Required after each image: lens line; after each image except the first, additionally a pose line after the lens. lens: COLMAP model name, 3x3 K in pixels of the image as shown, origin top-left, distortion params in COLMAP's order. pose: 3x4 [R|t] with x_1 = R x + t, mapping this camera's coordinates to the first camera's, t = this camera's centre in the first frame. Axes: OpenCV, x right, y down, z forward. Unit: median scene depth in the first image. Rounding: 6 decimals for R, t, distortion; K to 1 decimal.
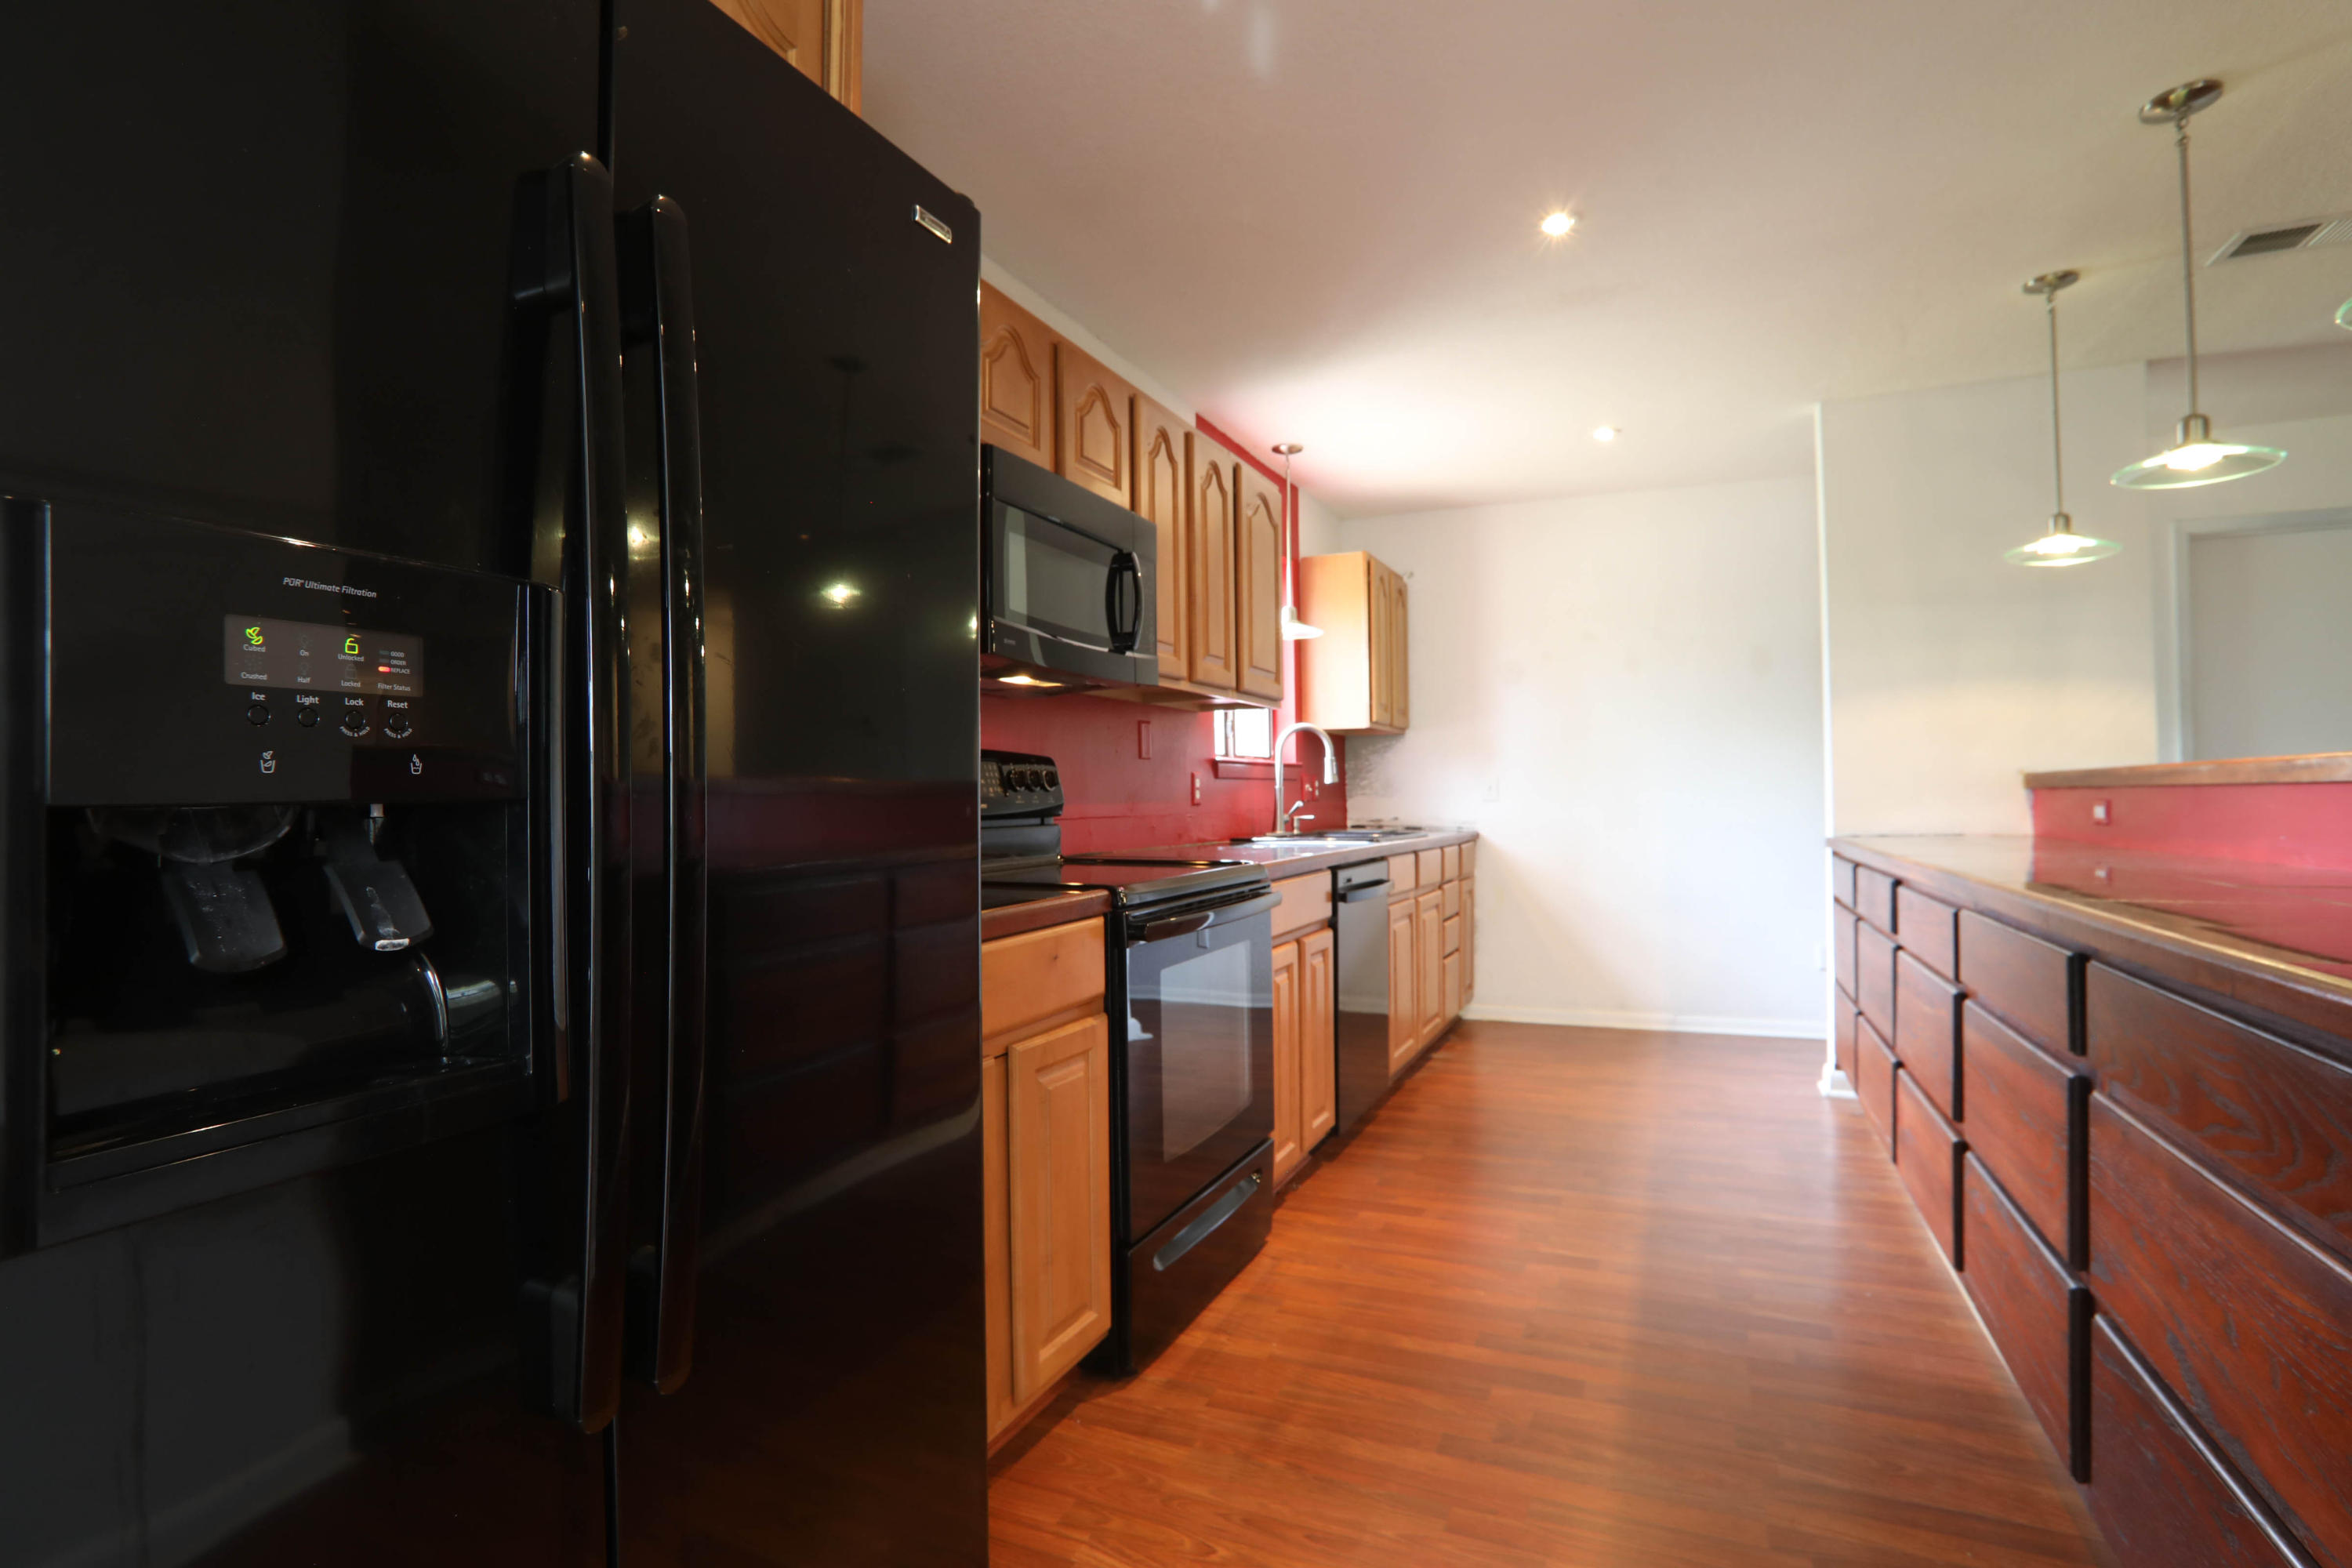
lens RADIAL K [[1141.4, 0, 1176.0], [0, 1141.4, 784.0], [0, 0, 1]] dist [-0.024499, -0.000307]
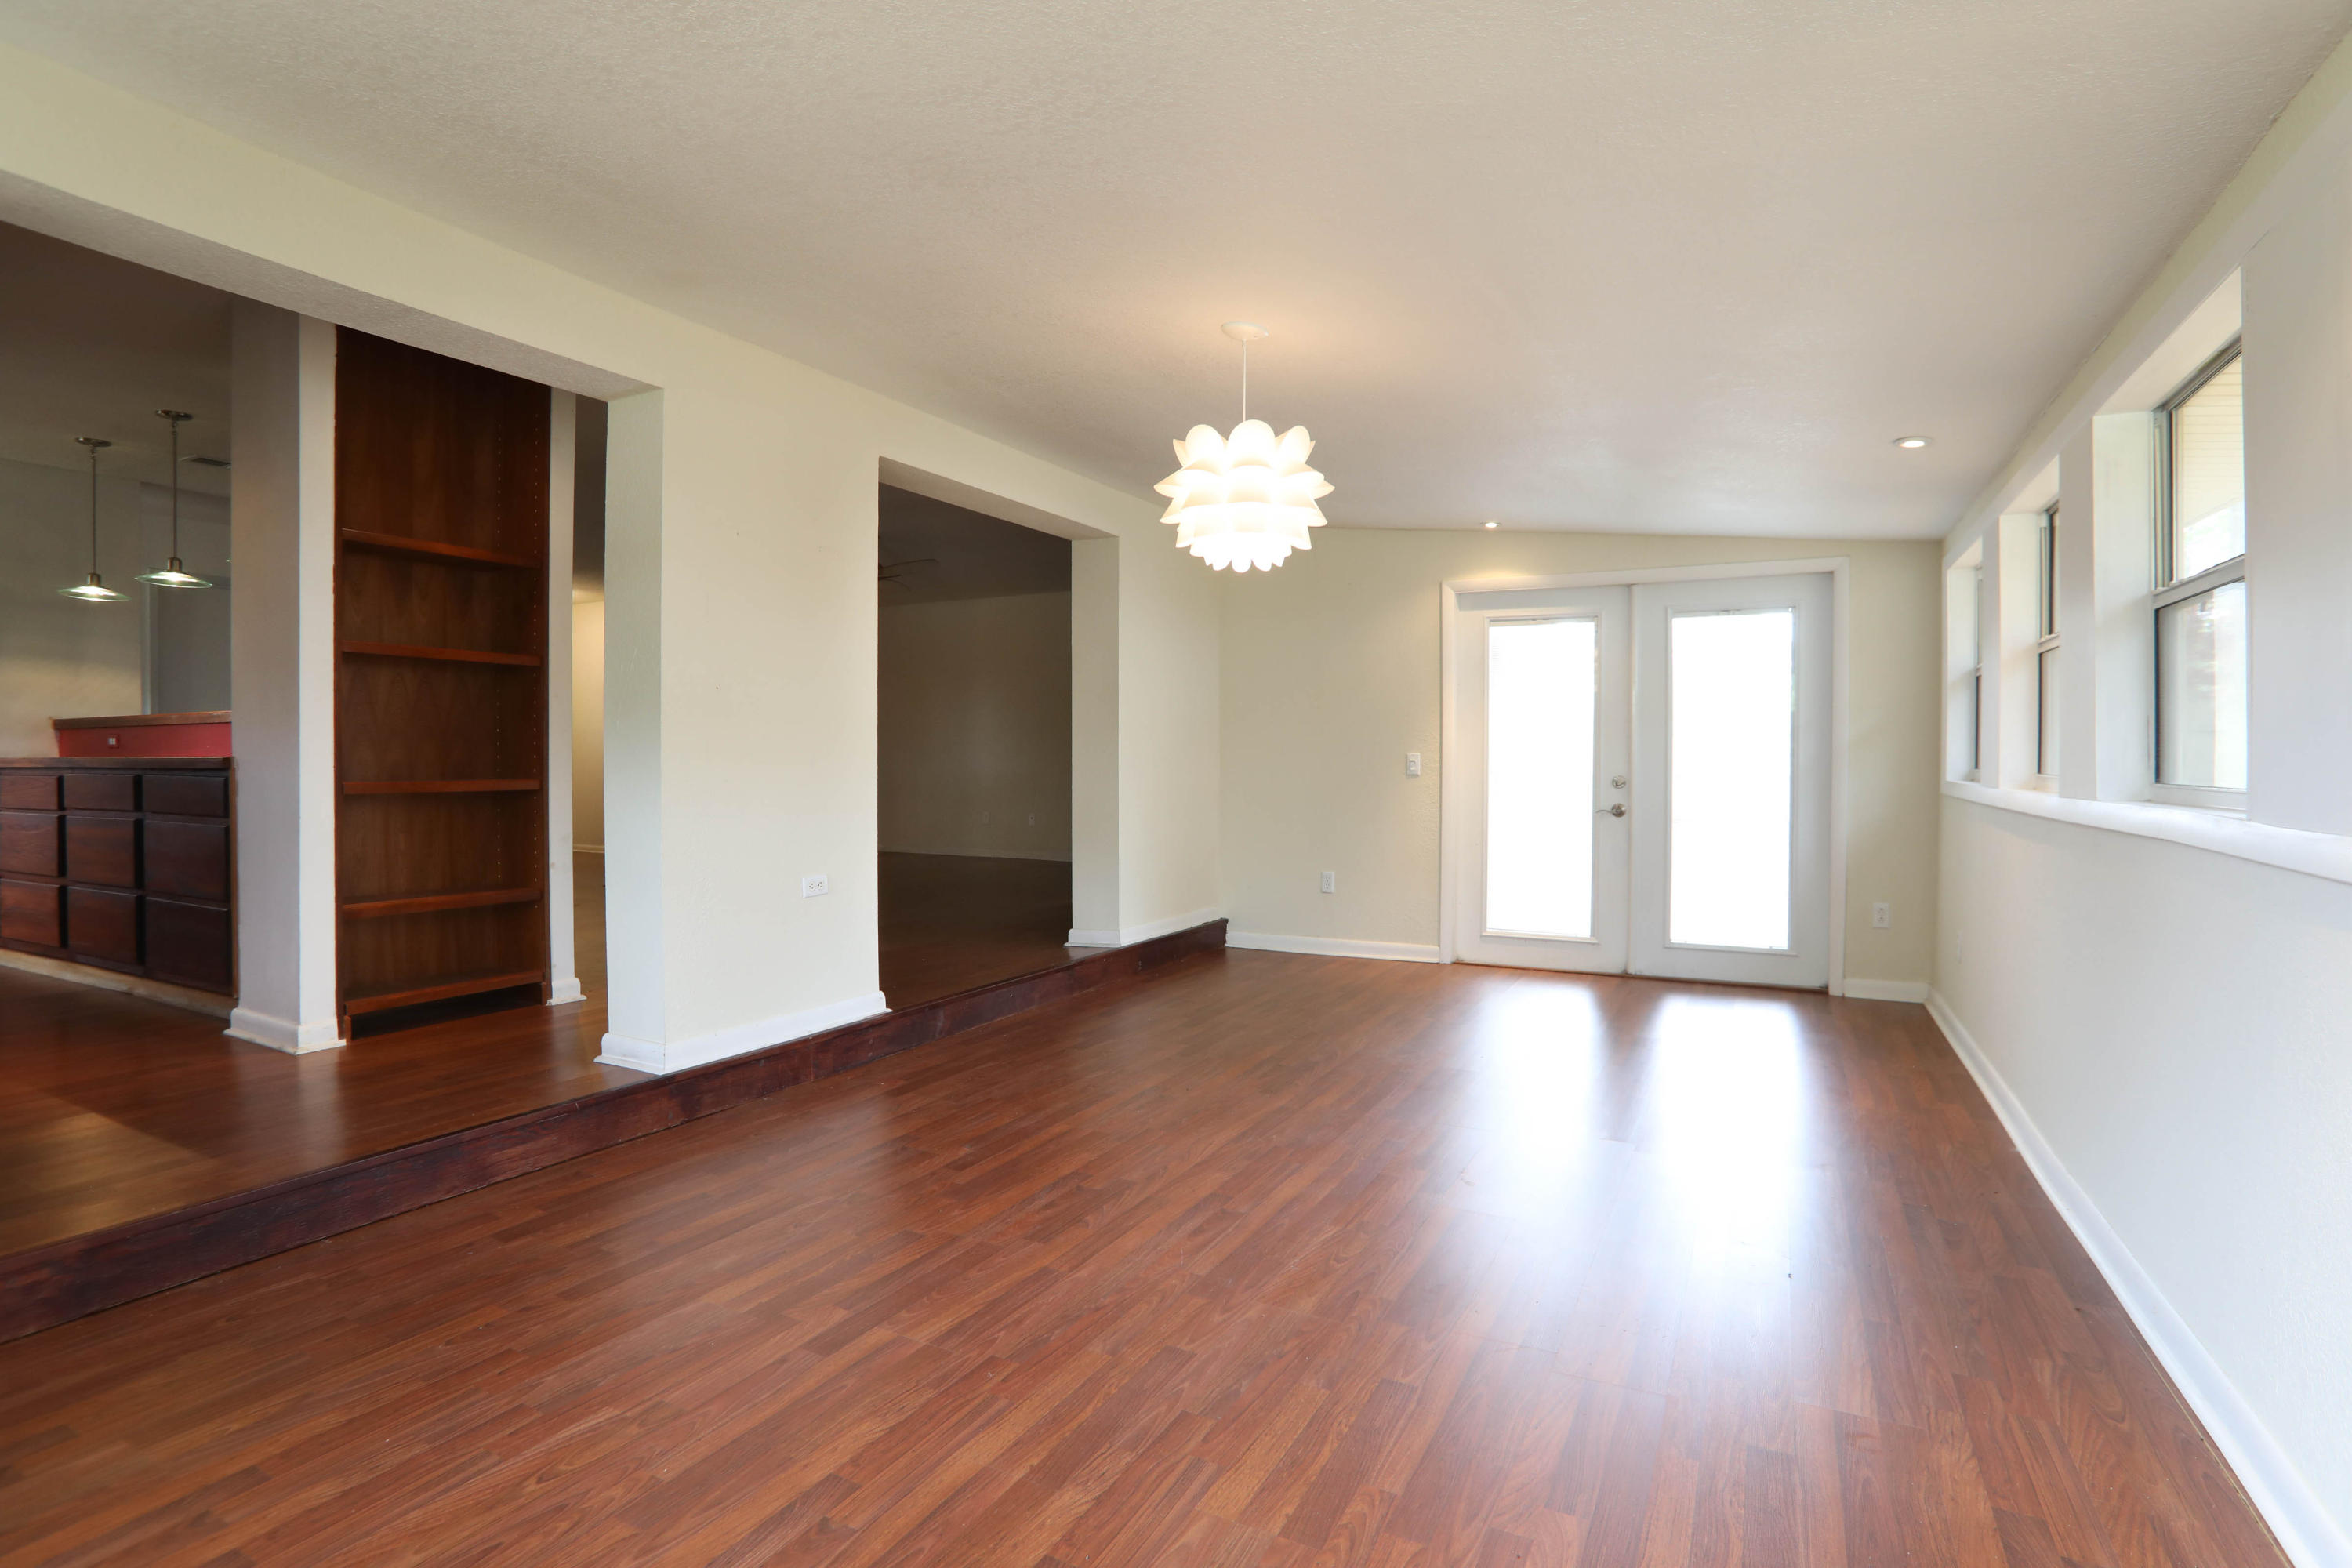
lens RADIAL K [[1160.6, 0, 1154.1], [0, 1160.6, 781.7], [0, 0, 1]] dist [-0.004481, -0.000086]
pose [[0.102709, -0.000273, 0.994711, -0.873146], [-0.022434, 0.999745, 0.002591, 0.048226], [-0.994458, -0.022581, 0.102677, -0.877783]]
